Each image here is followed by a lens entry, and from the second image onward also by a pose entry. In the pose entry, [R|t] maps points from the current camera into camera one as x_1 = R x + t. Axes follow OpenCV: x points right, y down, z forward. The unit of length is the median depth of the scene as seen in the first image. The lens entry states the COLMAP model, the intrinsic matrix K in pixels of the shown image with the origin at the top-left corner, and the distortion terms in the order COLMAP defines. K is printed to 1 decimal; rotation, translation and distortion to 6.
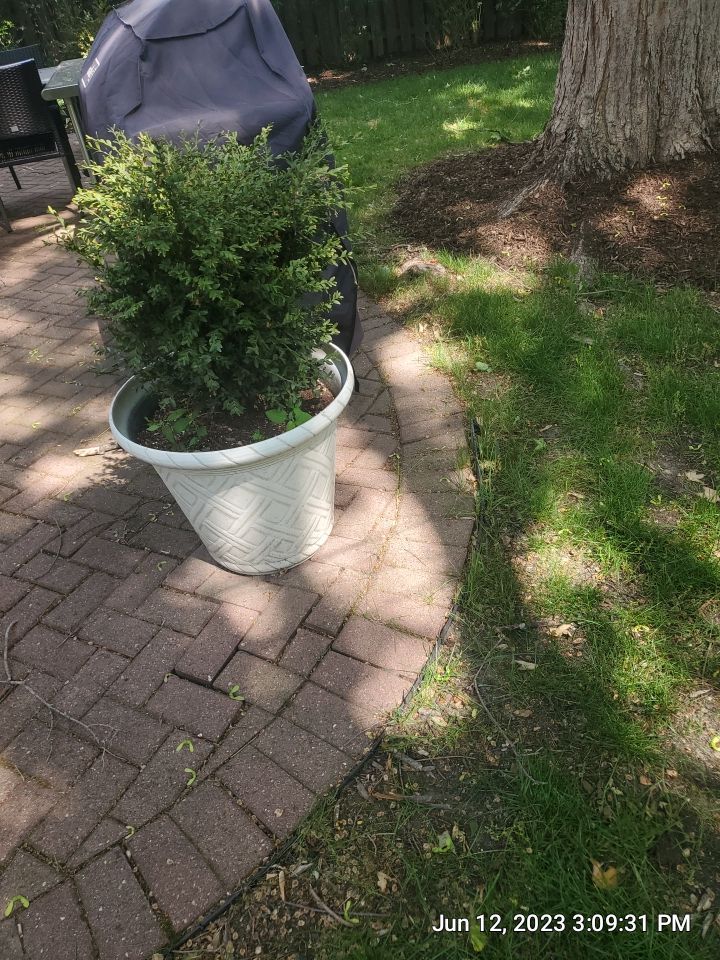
lens RADIAL K [[751.7, 0, 360.2], [0, 751.7, 476.3], [0, 0, 1]] dist [0.032545, 0.001850]
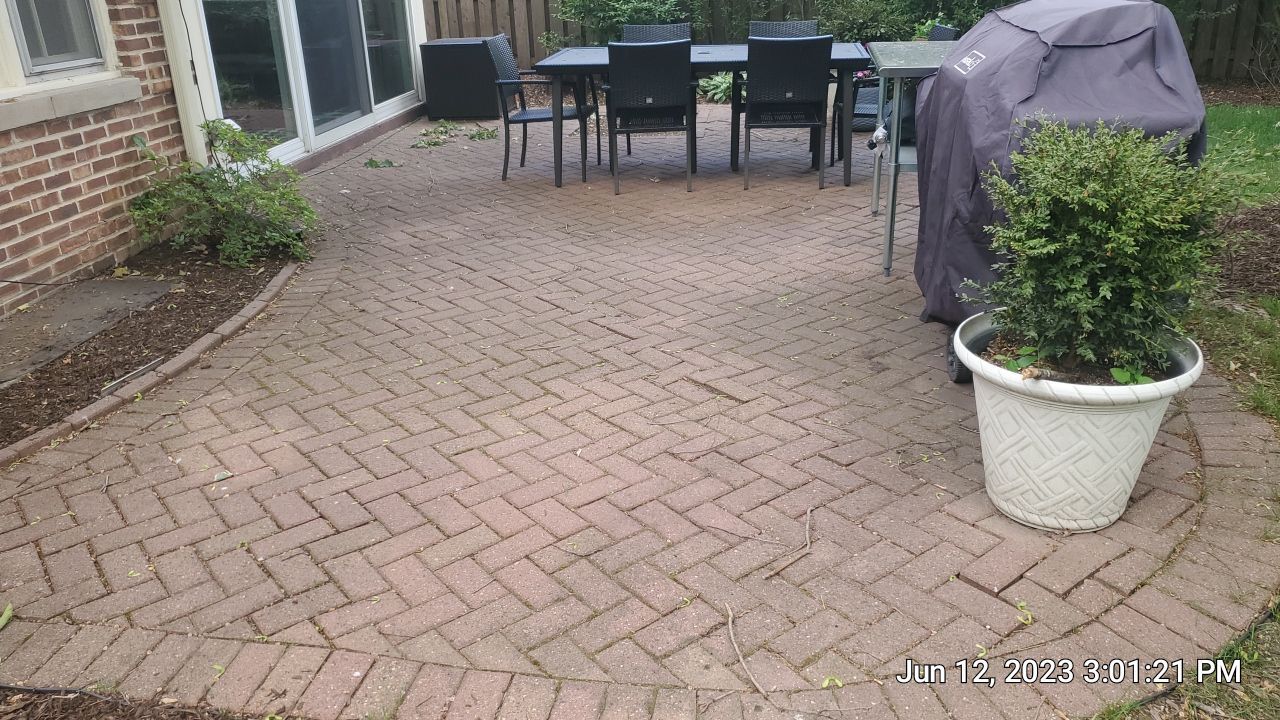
lens RADIAL K [[1012.3, 0, 631.6], [0, 1012.3, 360.5], [0, 0, 1]] dist [0.060374, -0.056592]
pose [[0.903164, 0.247727, -0.350609, -0.232245], [-0.311876, 0.939852, -0.139324, 0.317509], [0.295006, 0.235179, 0.926100, -0.559643]]
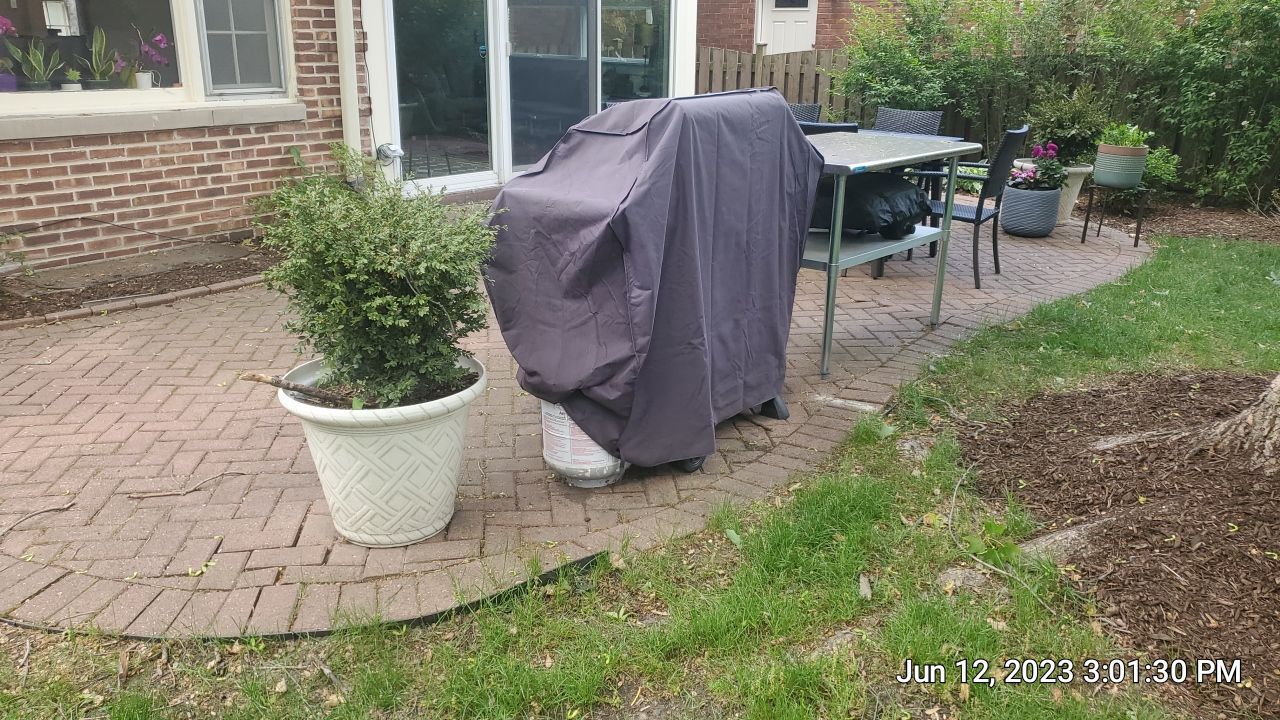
lens RADIAL K [[1012.3, 0, 601.7], [0, 1012.3, 345.2], [0, 0, 1]] dist [0.060374, -0.056592]
pose [[0.545126, 0.375414, -0.749601, 1.293897], [-0.547375, 0.836625, 0.020934, -0.405971], [0.634994, 0.398901, 0.661559, 0.109377]]
